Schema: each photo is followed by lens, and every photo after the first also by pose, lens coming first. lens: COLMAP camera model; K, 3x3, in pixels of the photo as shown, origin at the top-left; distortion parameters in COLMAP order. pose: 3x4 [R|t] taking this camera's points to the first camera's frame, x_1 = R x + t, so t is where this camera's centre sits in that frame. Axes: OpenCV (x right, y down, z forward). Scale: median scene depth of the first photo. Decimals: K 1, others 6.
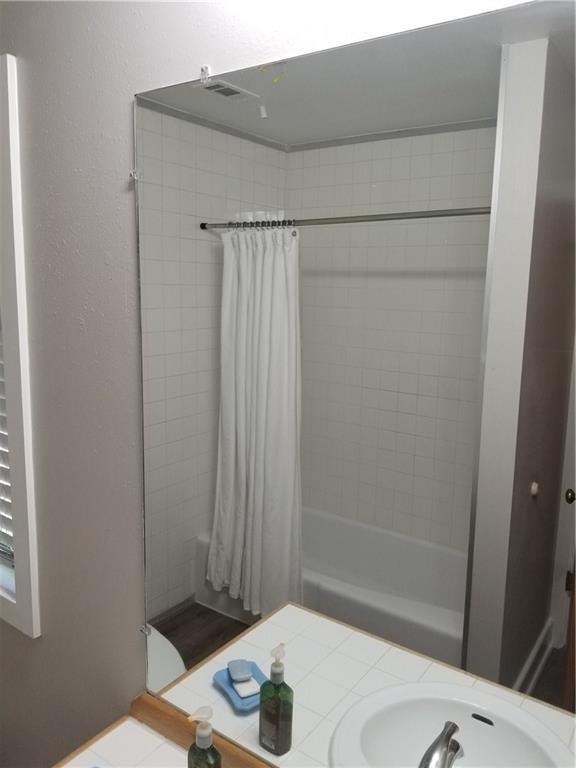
lens RADIAL K [[607.4, 0, 288.0], [0, 607.4, 384.0], [0, 0, 1]] dist [-0.005430, -0.002185]
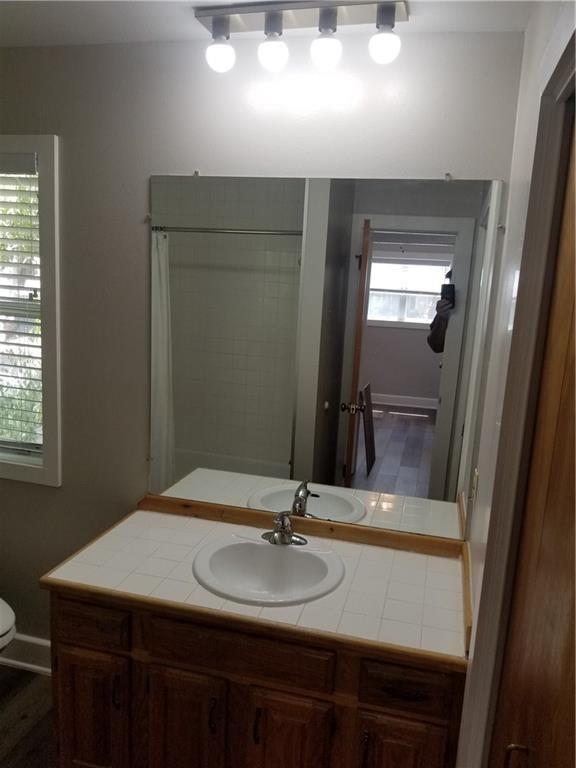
lens RADIAL K [[607.4, 0, 288.0], [0, 607.4, 384.0], [0, 0, 1]] dist [-0.005430, -0.002185]
pose [[0.933863, -0.026033, 0.356683, -0.271053], [0.019094, 0.999554, 0.022961, 0.076606], [-0.357122, -0.014632, 0.933943, -0.483822]]
